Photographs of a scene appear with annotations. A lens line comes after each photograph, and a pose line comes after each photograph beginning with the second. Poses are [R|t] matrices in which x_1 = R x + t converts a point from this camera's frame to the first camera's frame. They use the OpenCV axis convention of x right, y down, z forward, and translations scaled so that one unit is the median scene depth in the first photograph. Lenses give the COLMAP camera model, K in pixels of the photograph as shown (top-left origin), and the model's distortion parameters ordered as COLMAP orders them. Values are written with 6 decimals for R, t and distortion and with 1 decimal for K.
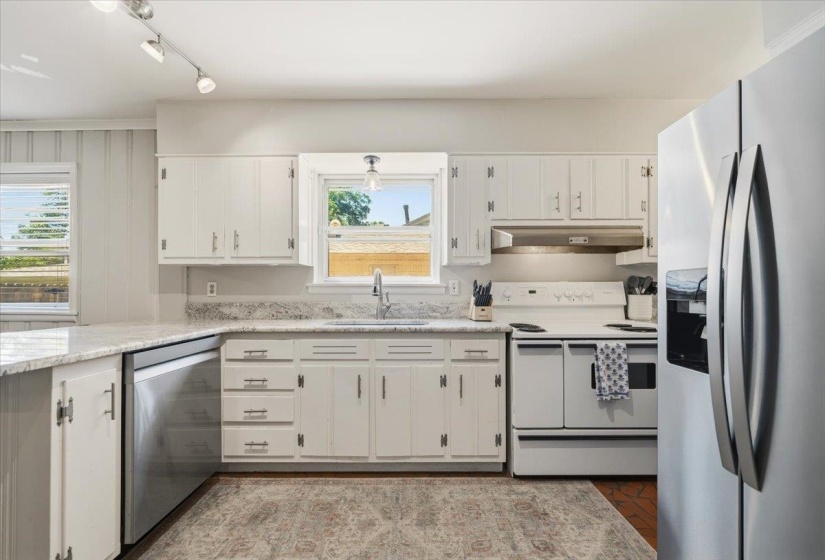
lens RADIAL K [[327.5, 0, 412.3], [0, 327.5, 290.3], [0, 0, 1]] dist [-0.000753, 0.000011]
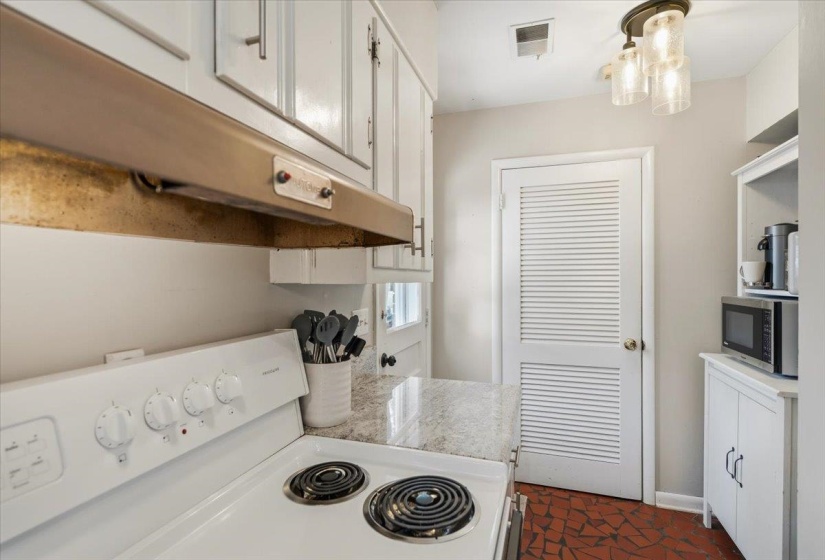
lens RADIAL K [[395.4, 0, 412.5], [0, 395.4, 280.0], [0, 0, 1]] dist [-0.000111, -0.000006]
pose [[0.301938, -0.001445, 0.953326, 0.281705], [-0.006572, 0.999972, 0.003597, -0.091139], [-0.953305, -0.007352, 0.301920, 0.798695]]
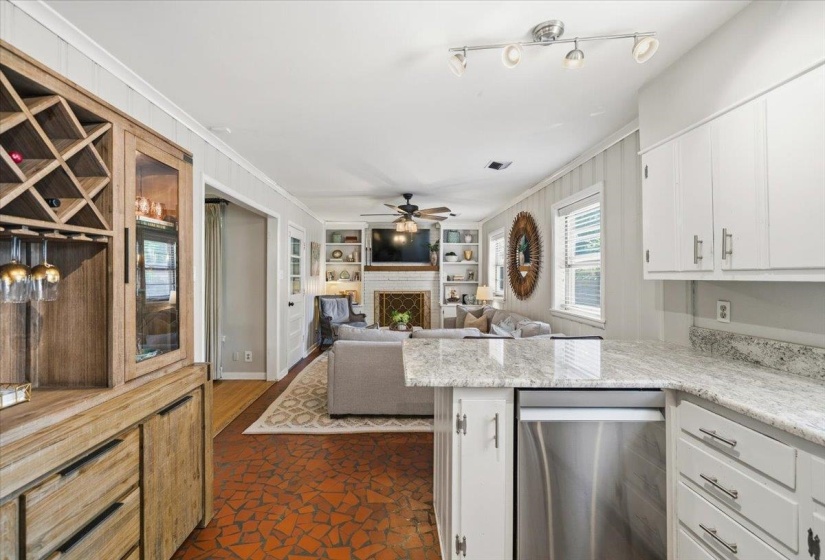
lens RADIAL K [[352.6, 0, 399.6], [0, 352.6, 274.6], [0, 0, 1]] dist [0.000237, 0.000307]
pose [[0.019236, -0.004914, -0.999803, 0.130426], [0.002616, 0.999985, -0.004864, -0.090420], [0.999812, -0.002522, 0.019248, 0.346995]]
